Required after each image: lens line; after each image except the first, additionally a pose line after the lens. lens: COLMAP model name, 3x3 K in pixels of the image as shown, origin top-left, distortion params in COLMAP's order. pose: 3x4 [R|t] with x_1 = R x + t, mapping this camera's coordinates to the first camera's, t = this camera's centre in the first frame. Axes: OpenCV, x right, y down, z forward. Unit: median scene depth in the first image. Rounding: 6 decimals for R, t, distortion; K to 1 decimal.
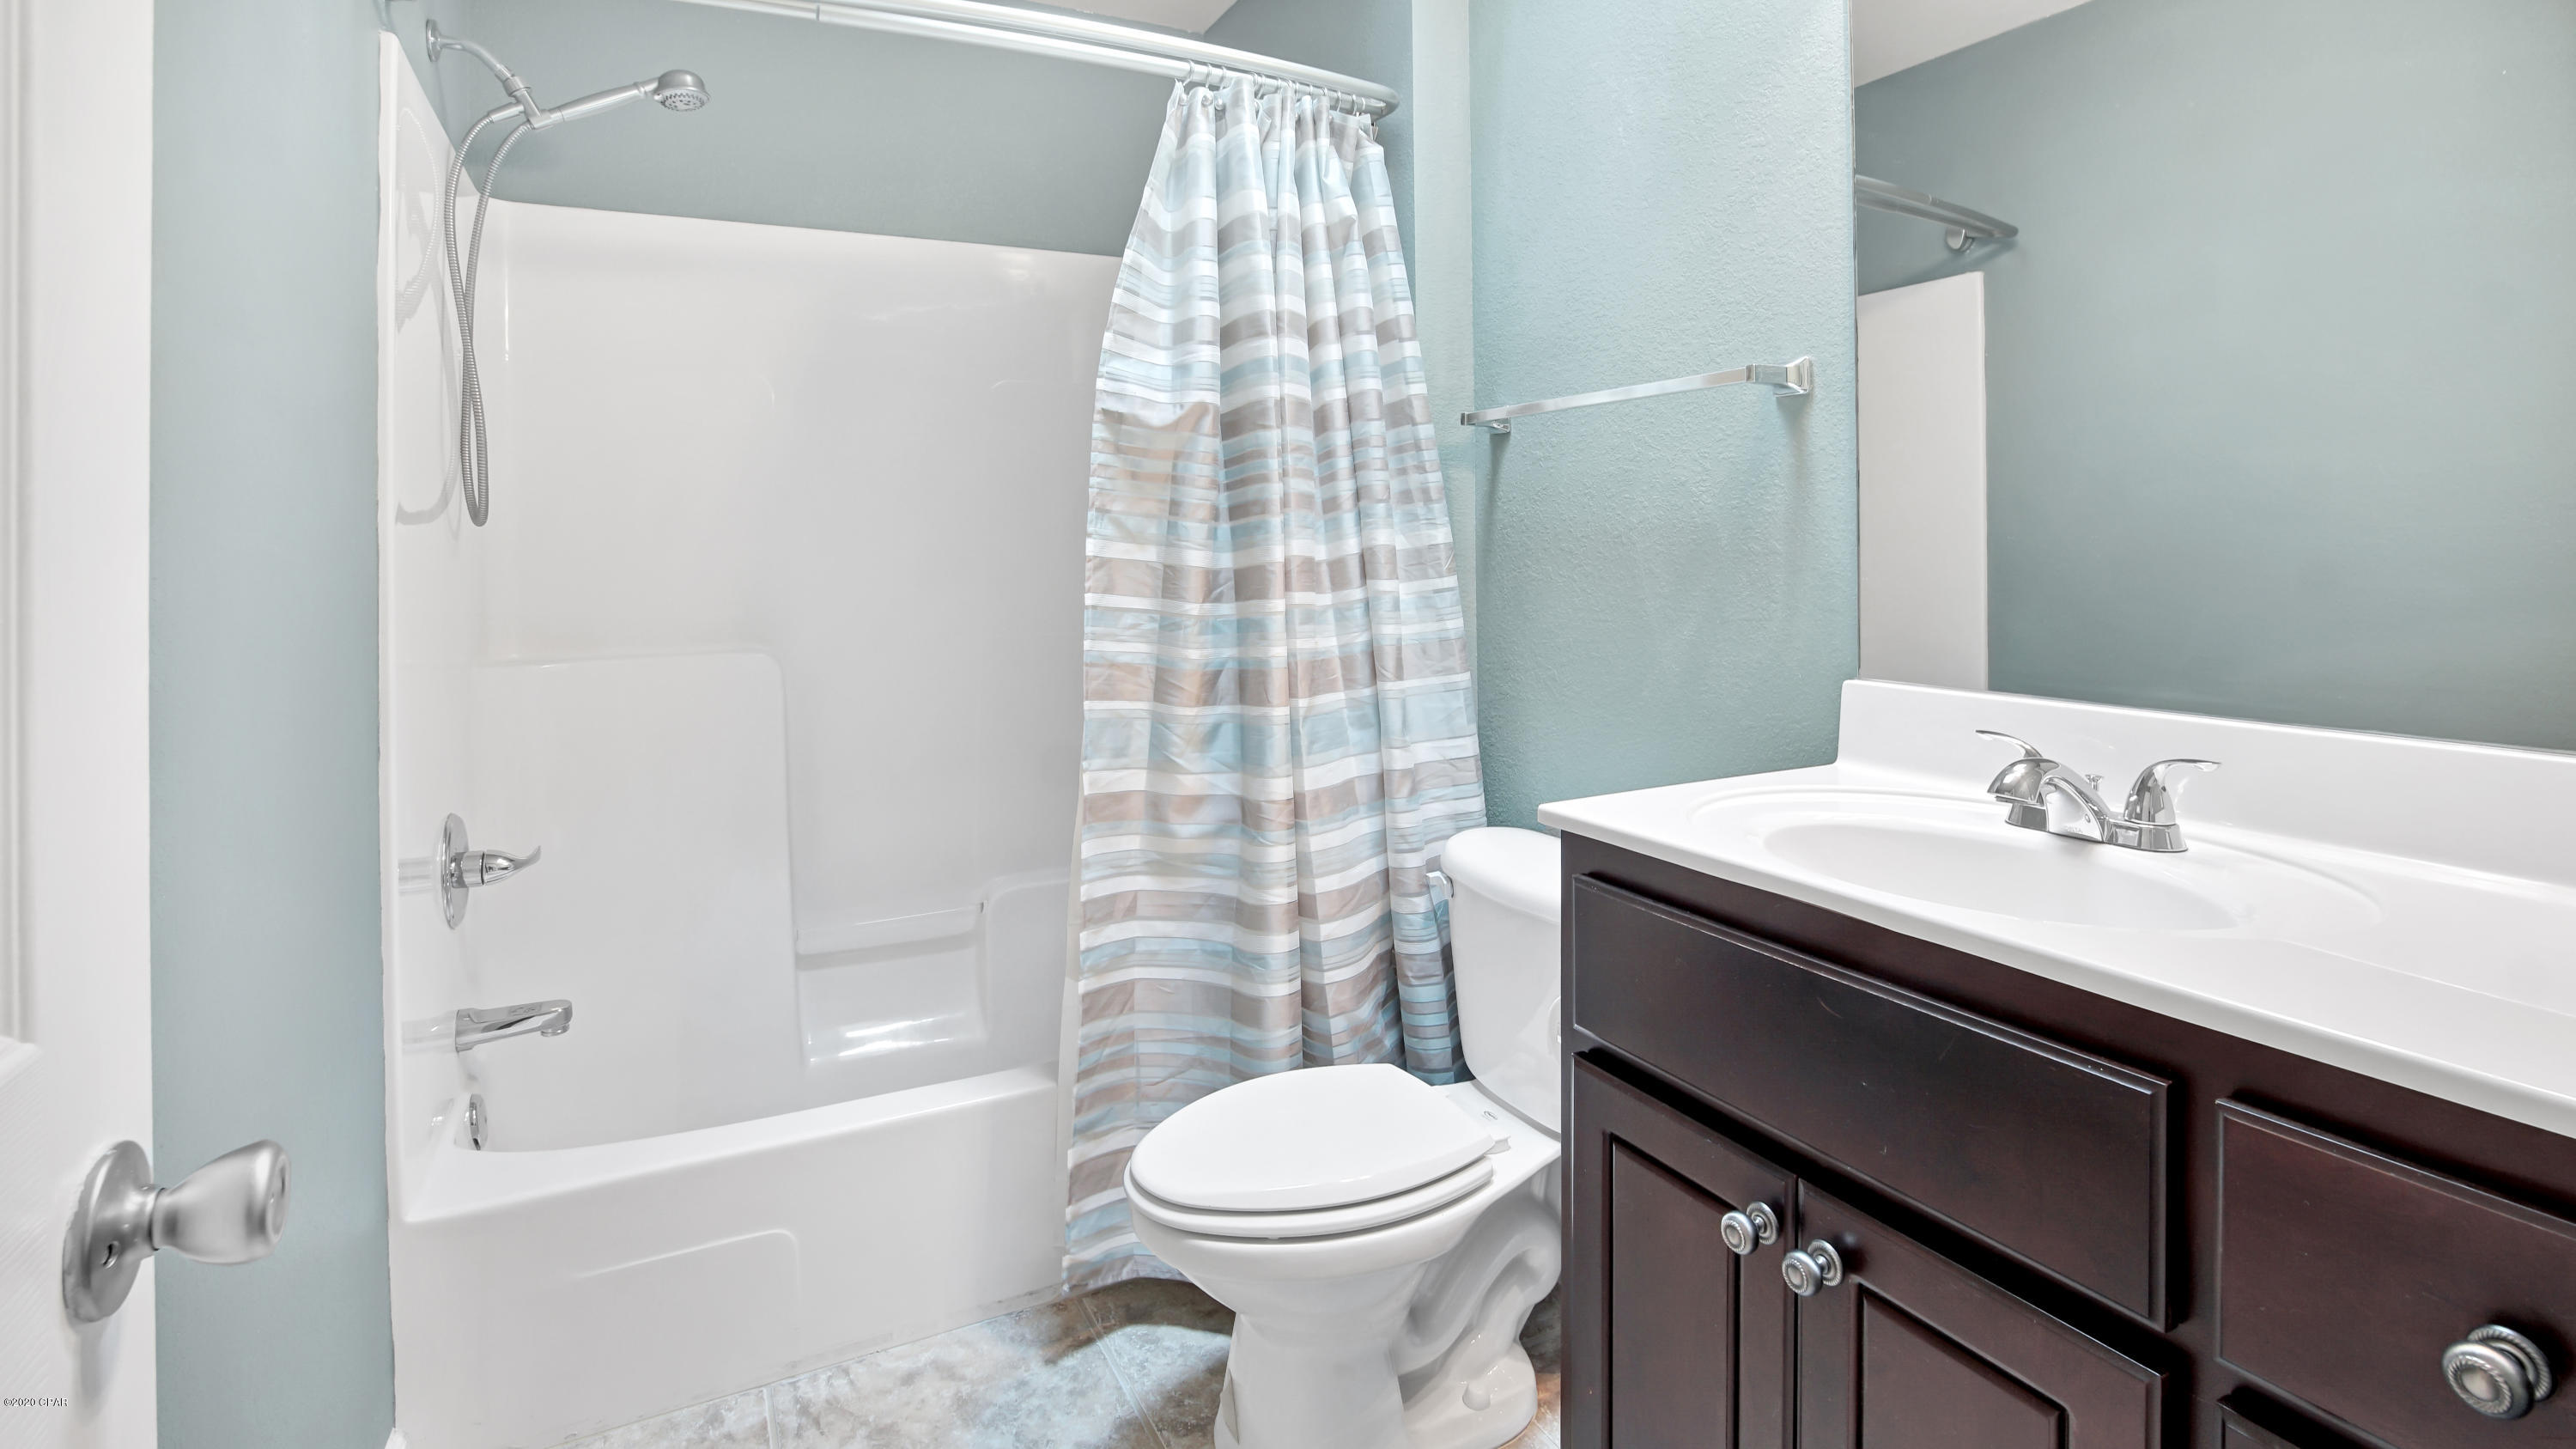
lens RADIAL K [[1176.3, 0, 1290.1], [0, 1176.3, 501.2], [0, 0, 1]] dist [-0.031964, 0.000082]
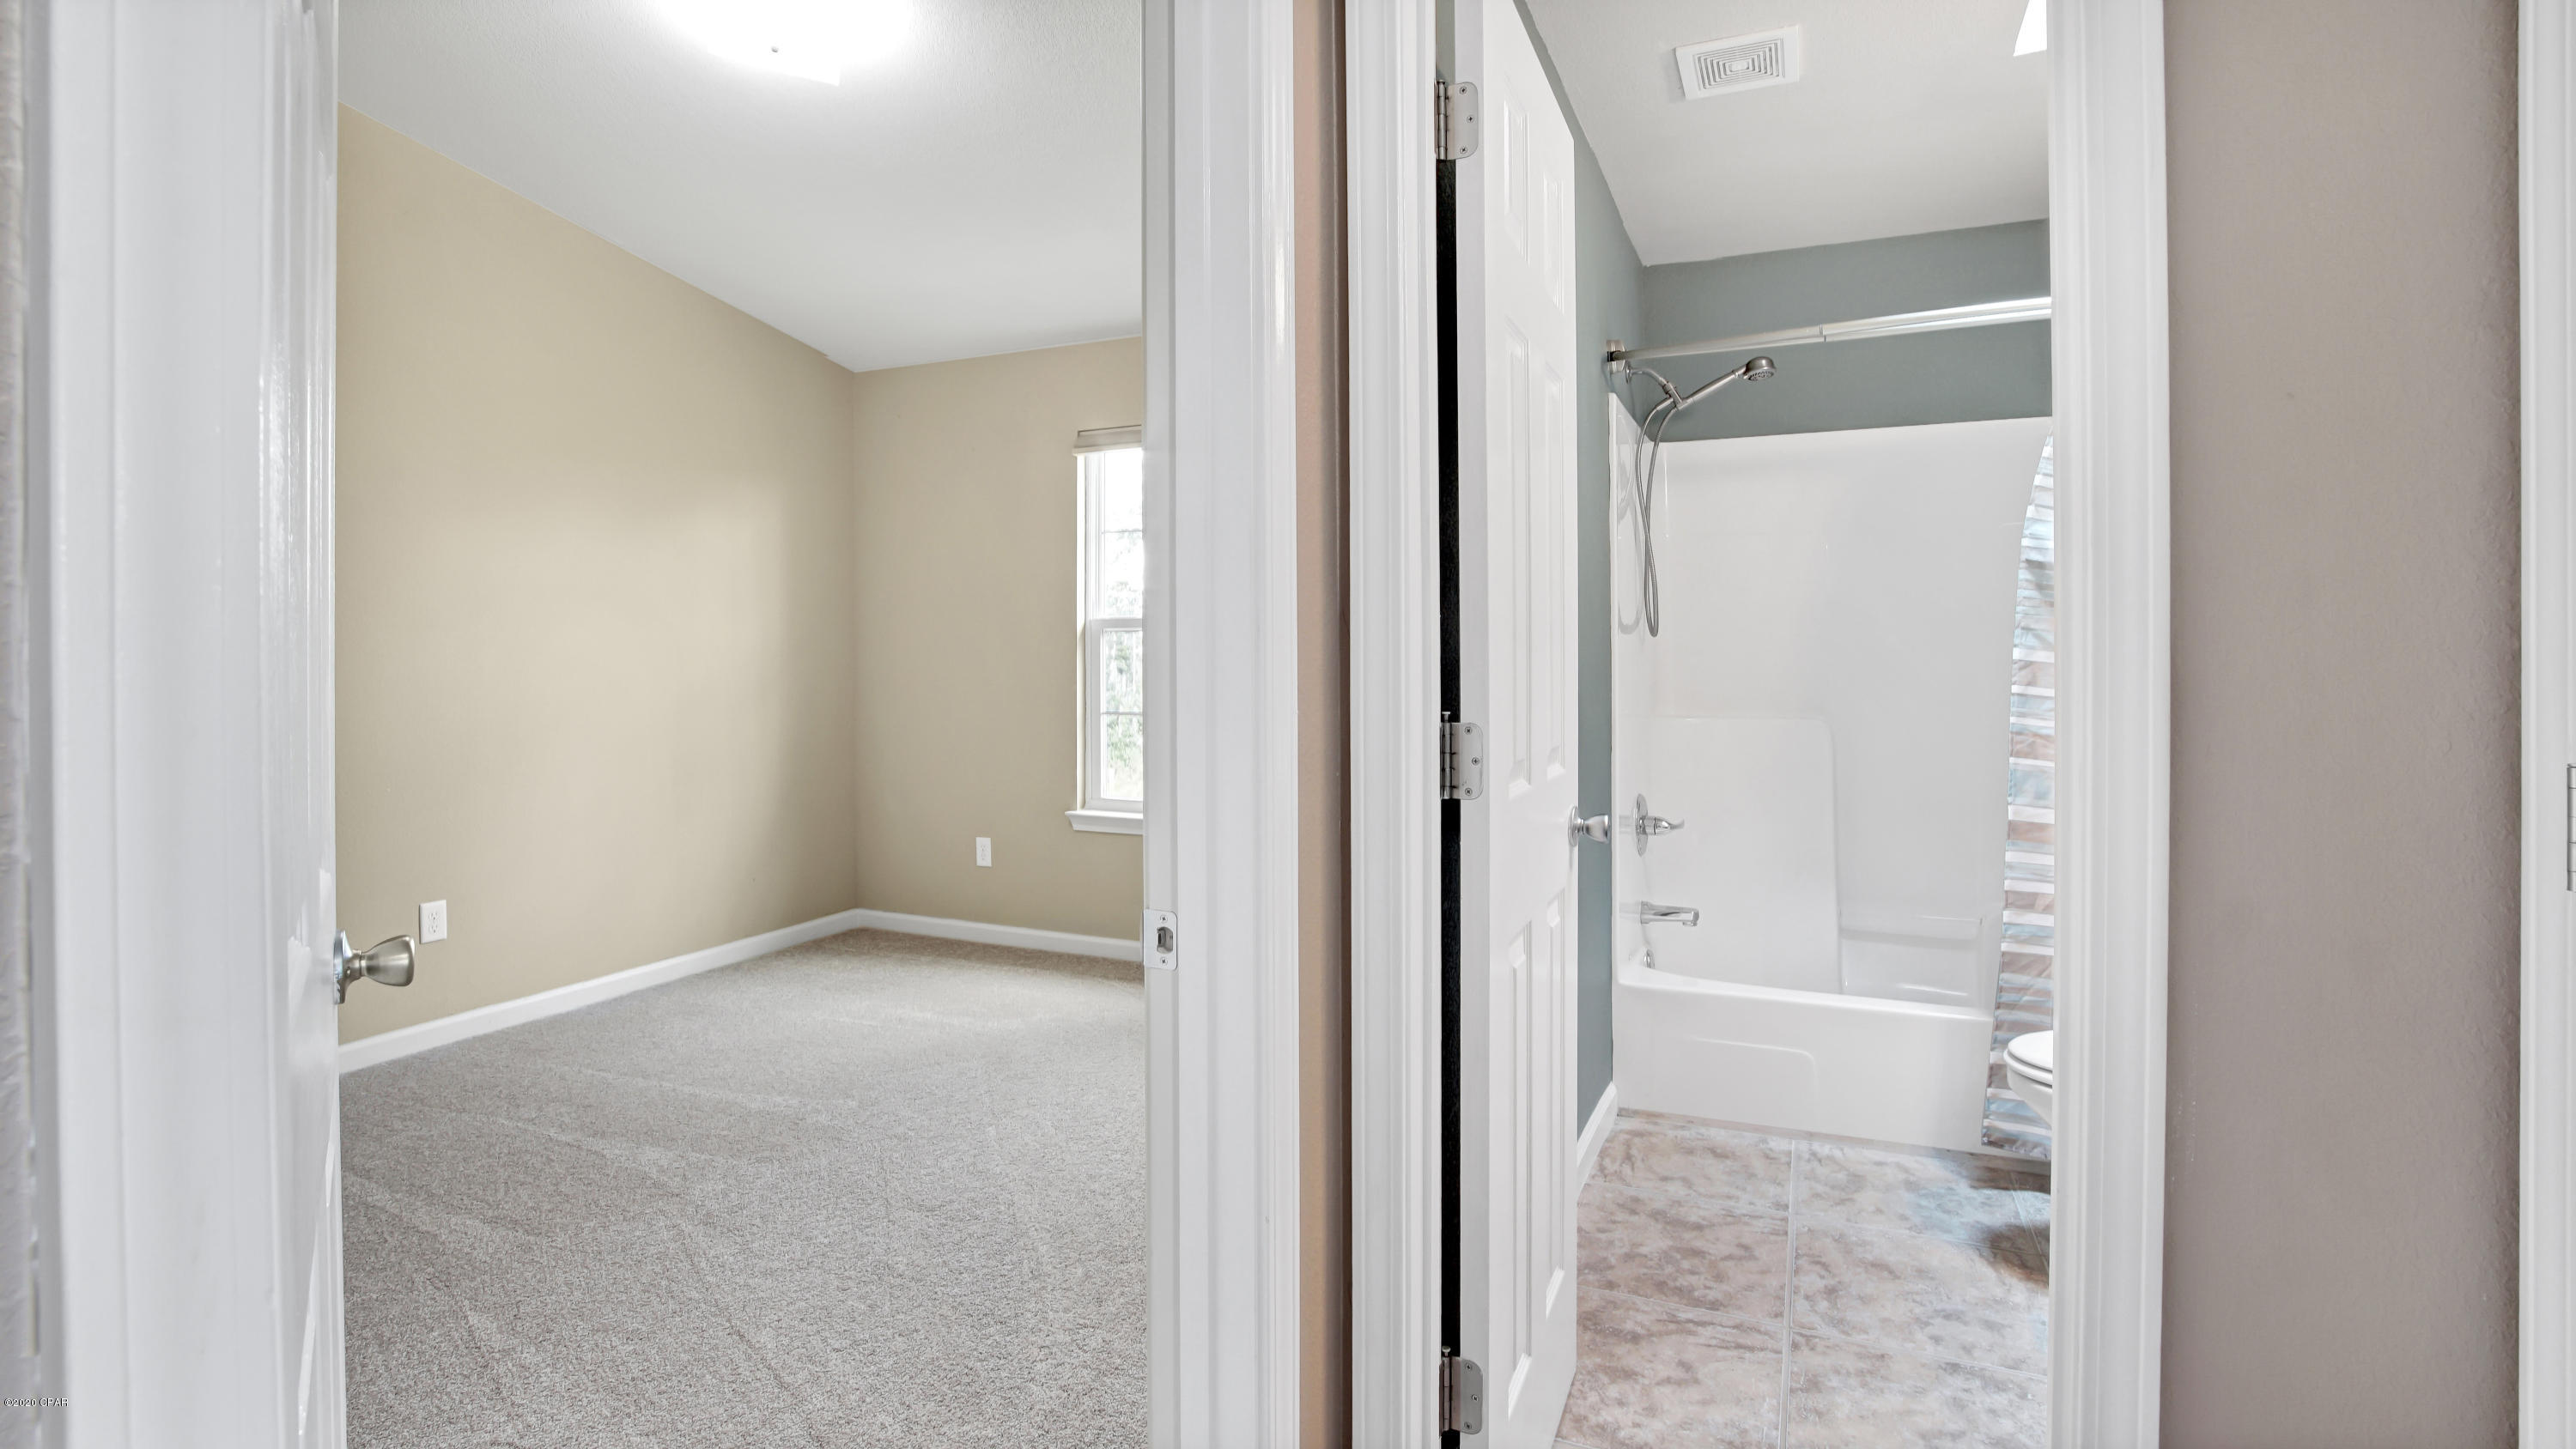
lens RADIAL K [[1190.5, 0, 1293.4], [0, 1190.5, 658.6], [0, 0, 1]] dist [-0.015027, -0.000160]
pose [[0.620152, 0.021117, -0.784197, 0.424049], [0.016536, 0.999064, 0.039981, -0.028501], [0.784307, -0.037762, 0.619222, -0.617198]]
